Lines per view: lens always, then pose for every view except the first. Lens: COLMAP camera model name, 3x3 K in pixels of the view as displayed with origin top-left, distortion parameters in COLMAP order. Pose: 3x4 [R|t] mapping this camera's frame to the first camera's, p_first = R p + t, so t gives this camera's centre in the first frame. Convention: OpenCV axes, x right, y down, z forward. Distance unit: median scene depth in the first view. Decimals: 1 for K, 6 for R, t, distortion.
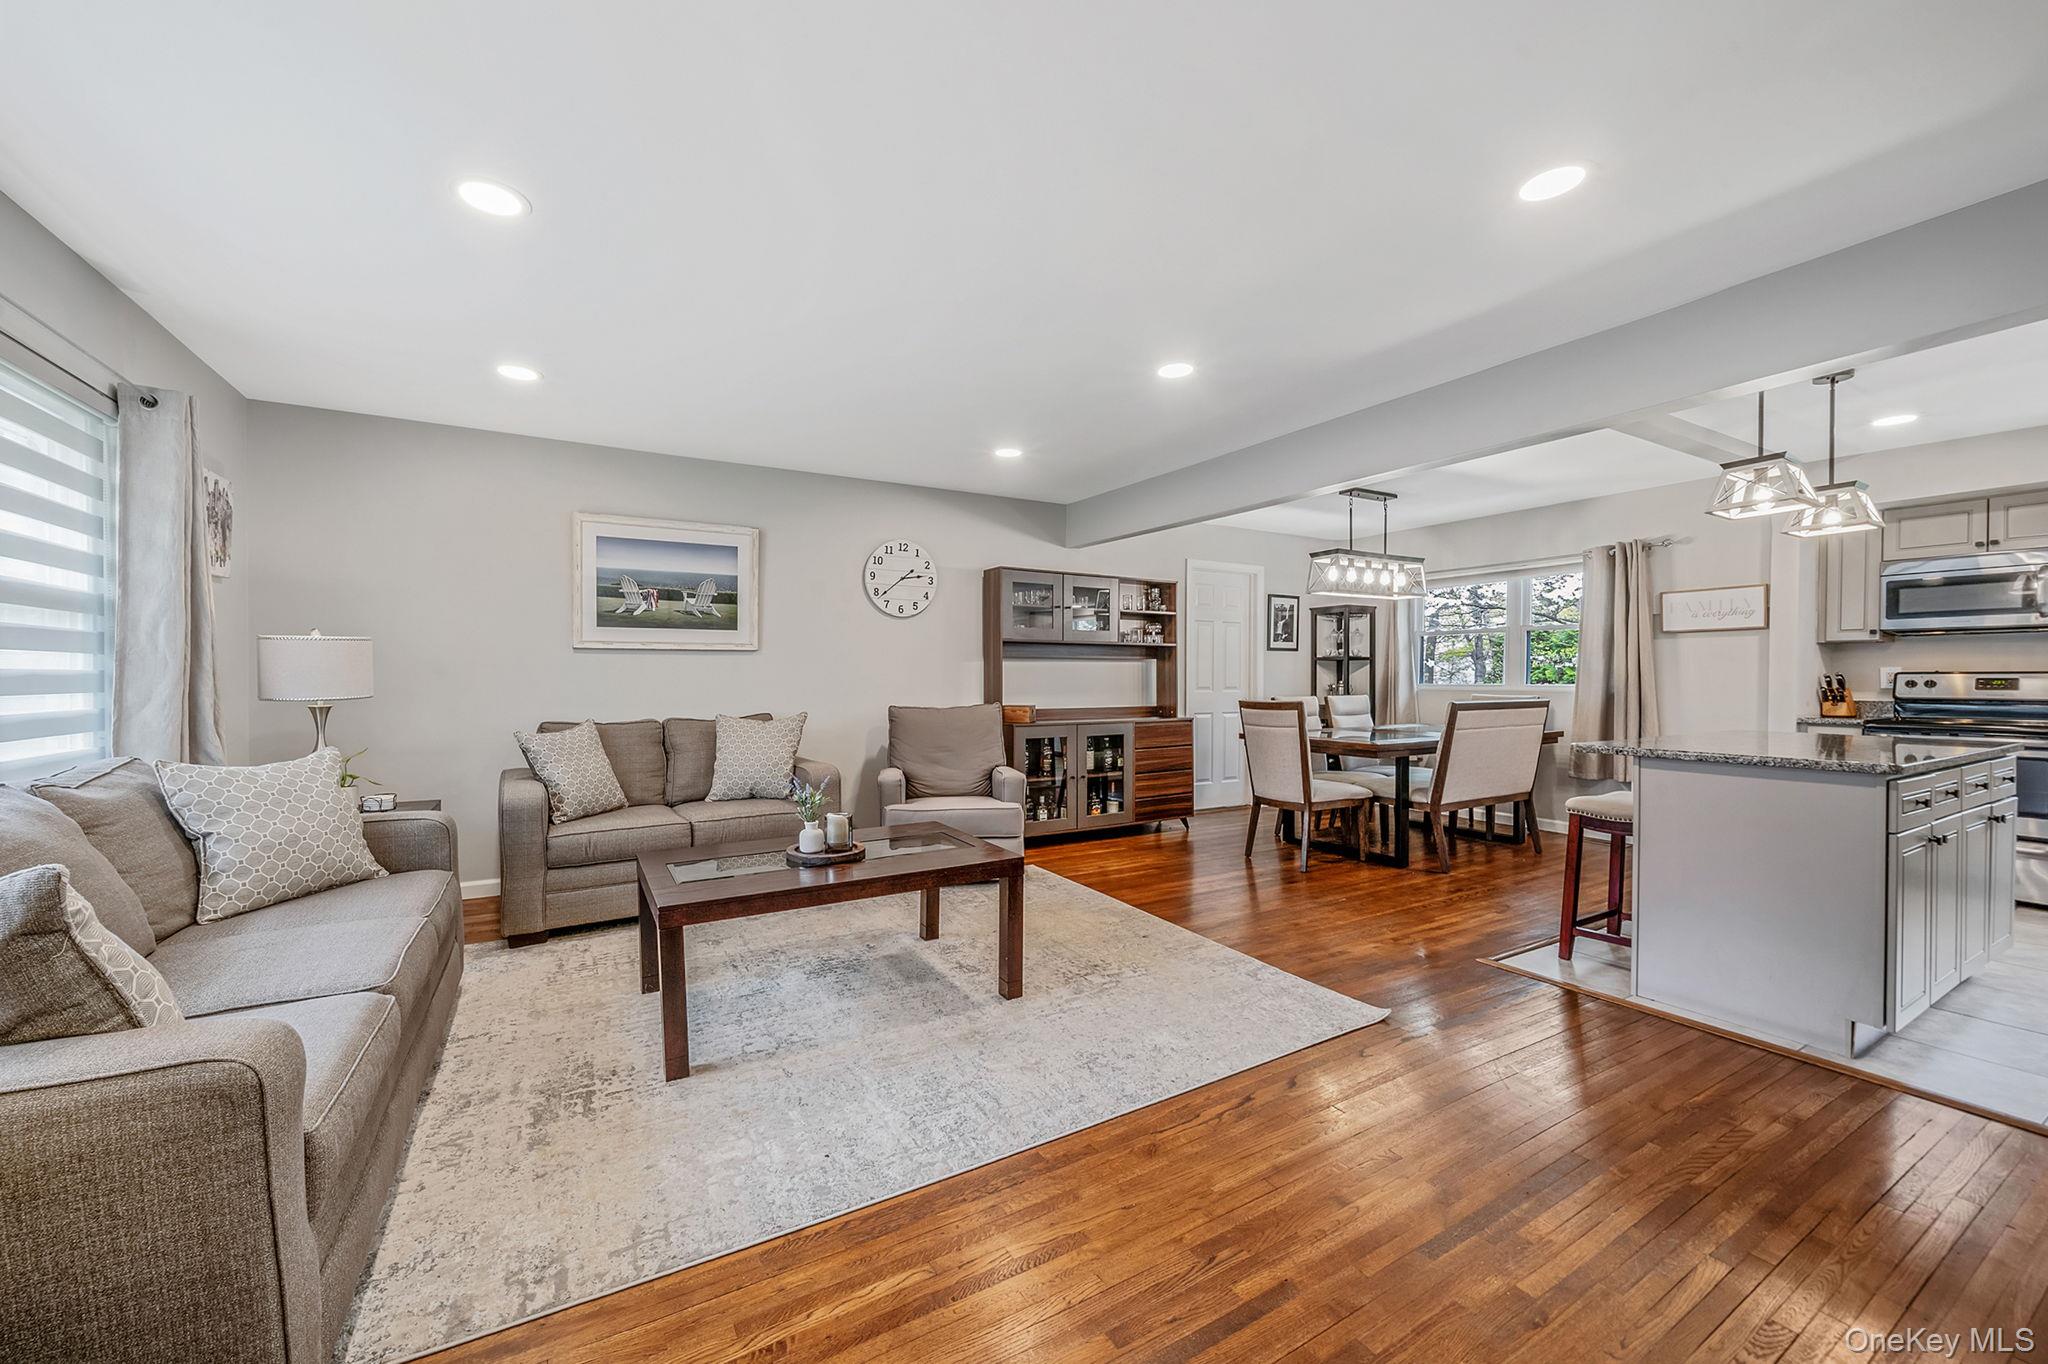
lens RADIAL K [[747.4, 0, 1007.3], [0, 747.4, 680.0], [0, 0, 1]] dist [-0.001913, -0.000010]
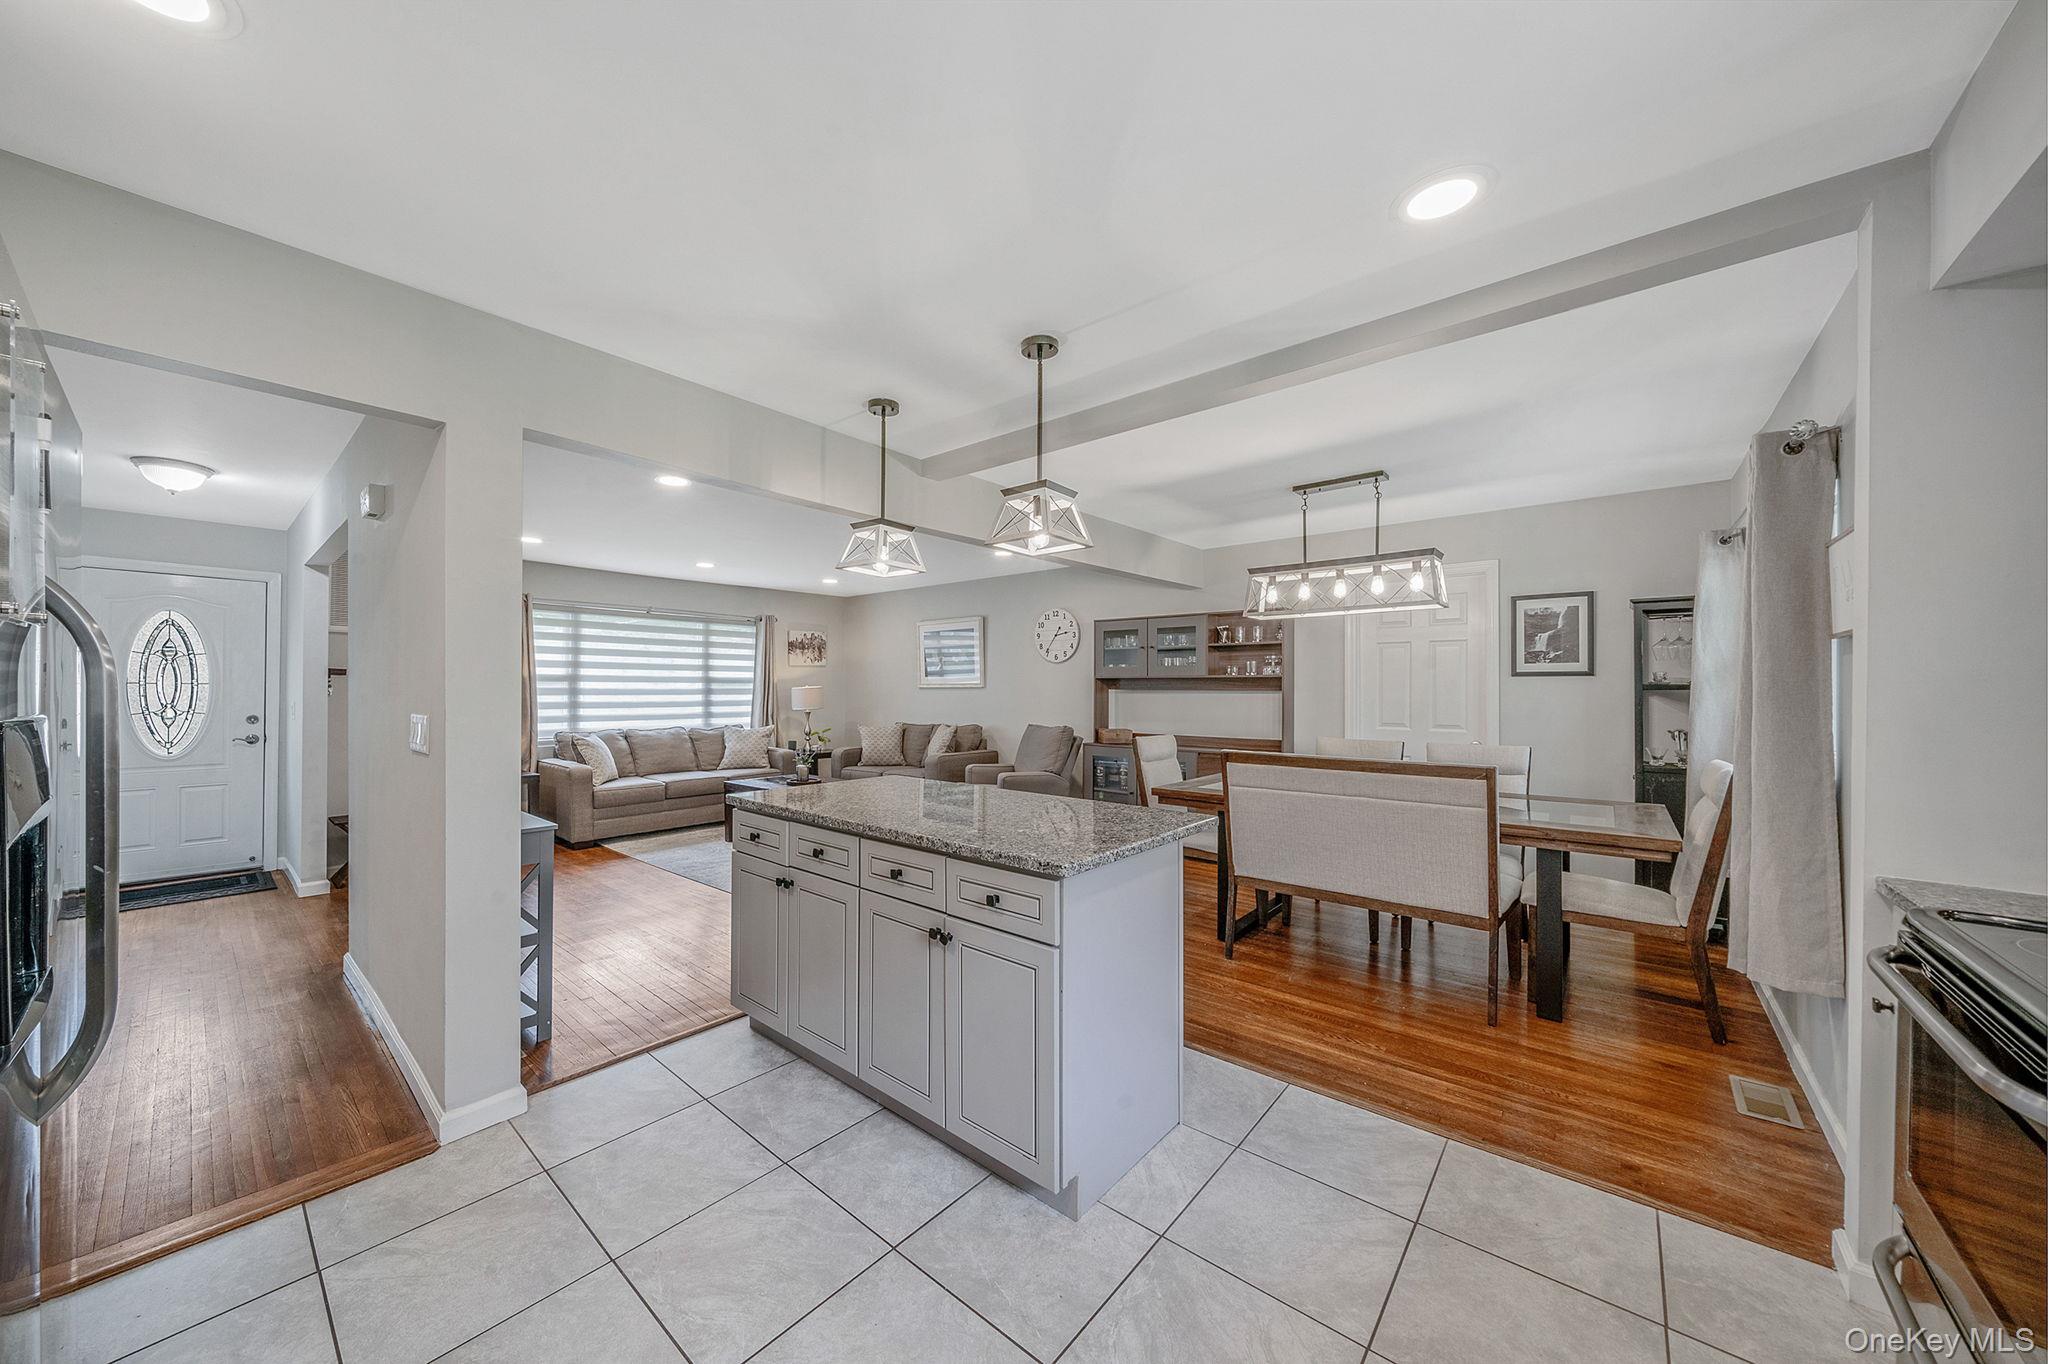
lens RADIAL K [[702.3, 0, 1018.2], [0, 702.3, 687.5], [0, 0, 1]] dist [-0.000964, -0.000017]
pose [[0.374950, 0.000715, -0.927045, 0.989733], [-0.007475, 0.999970, -0.002252, -0.030061], [0.927015, 0.007774, 0.374944, 0.395818]]
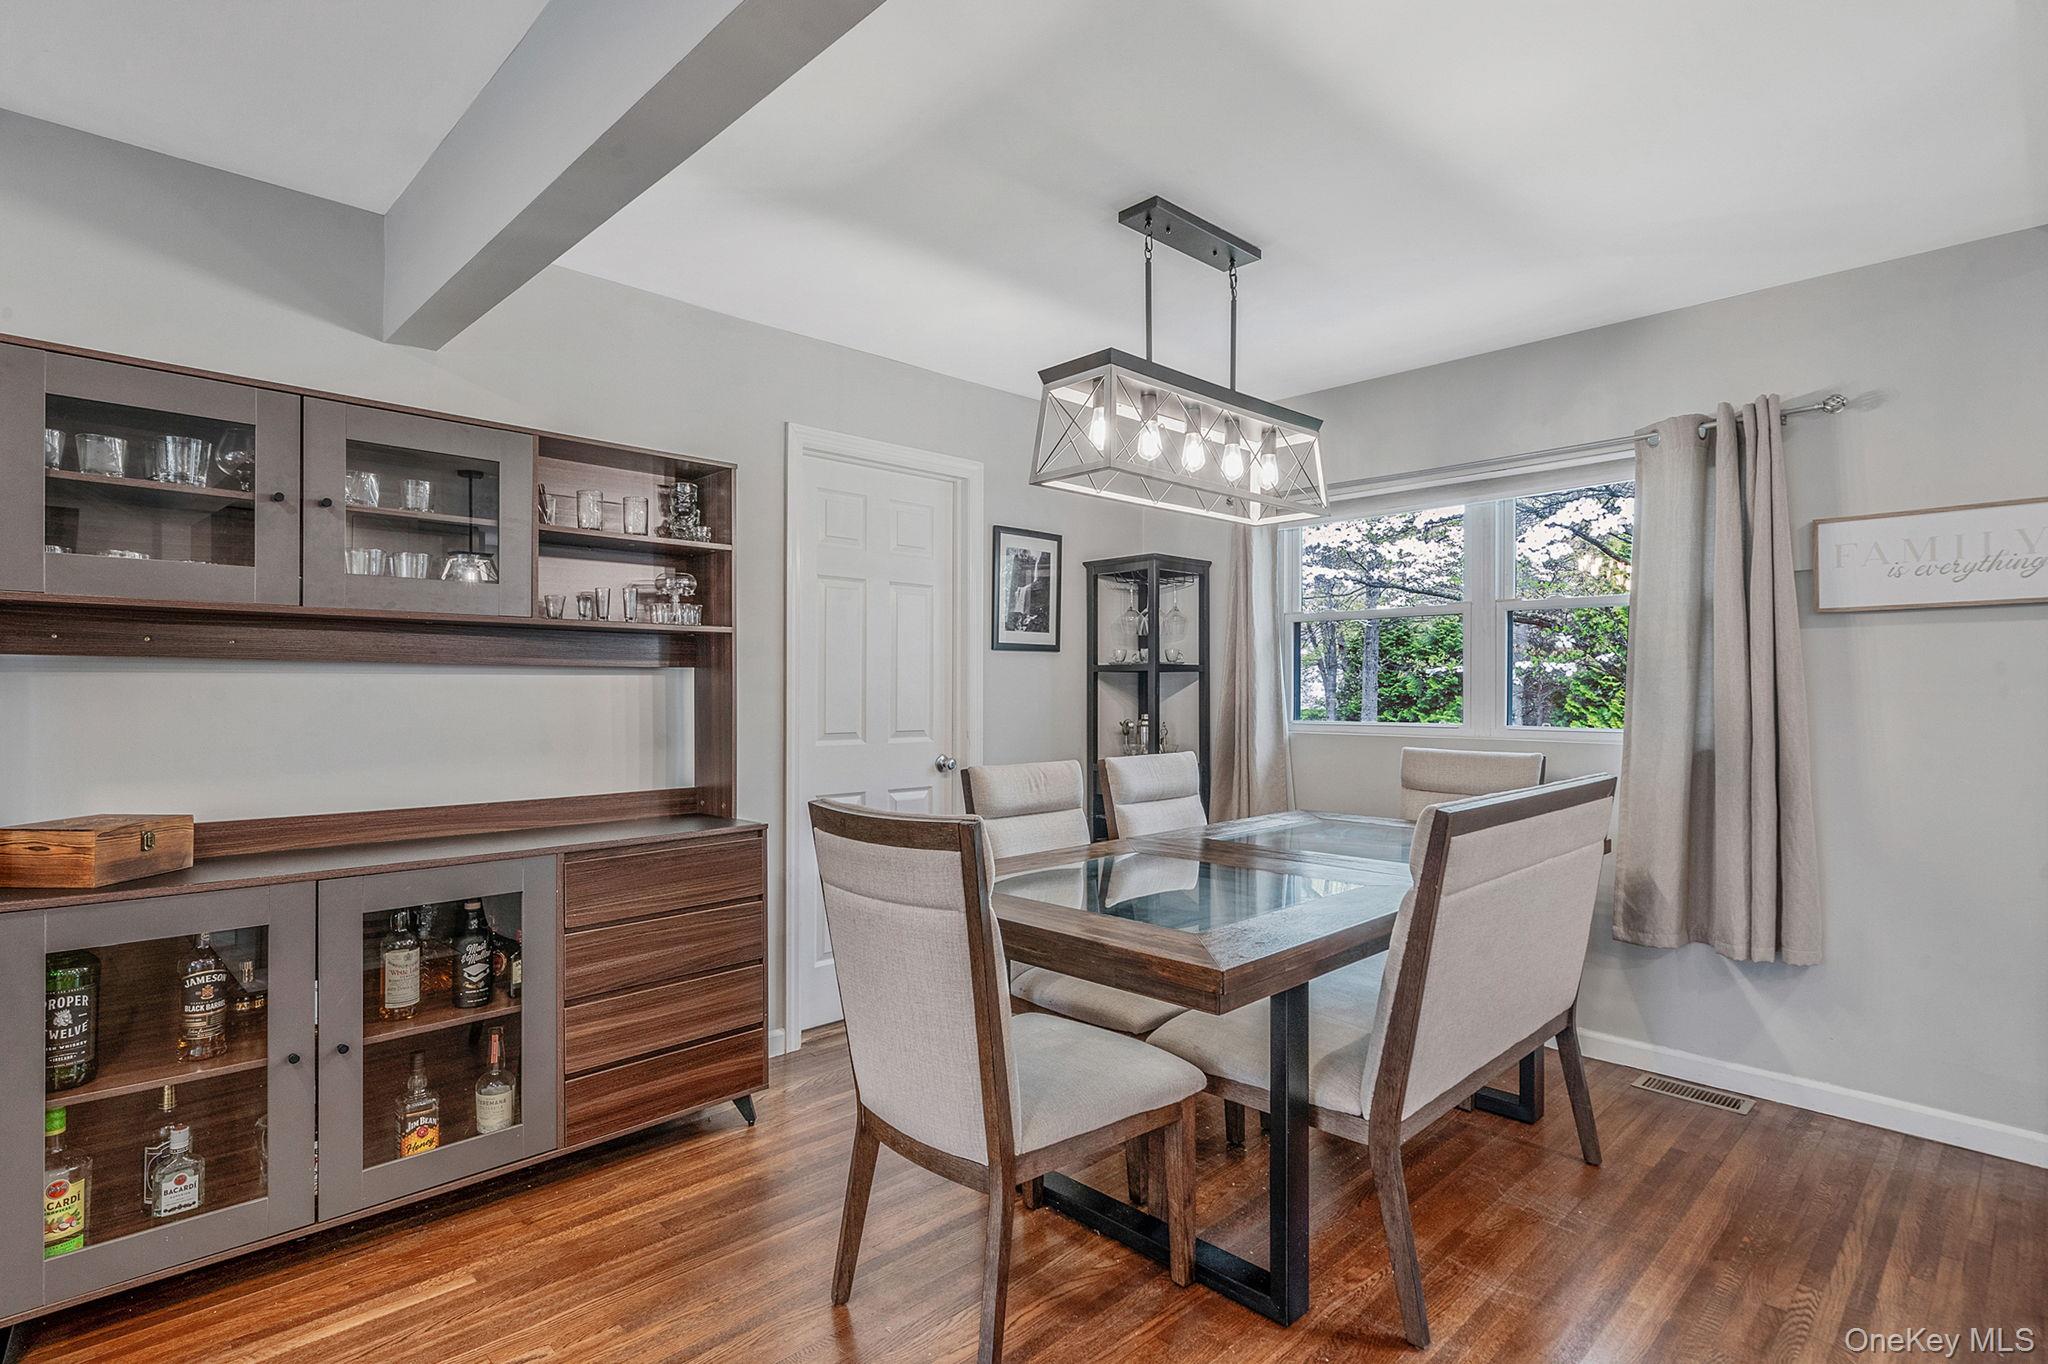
lens RADIAL K [[1032.6, 0, 1004.6], [0, 1032.6, 681.5], [0, 0, 1]] dist [0.028806, 0.000429]
pose [[0.965828, 0.001893, 0.259175, 0.240903], [0.001593, 0.999911, -0.013239, -0.014732], [-0.259177, 0.013200, 0.965740, 0.489558]]
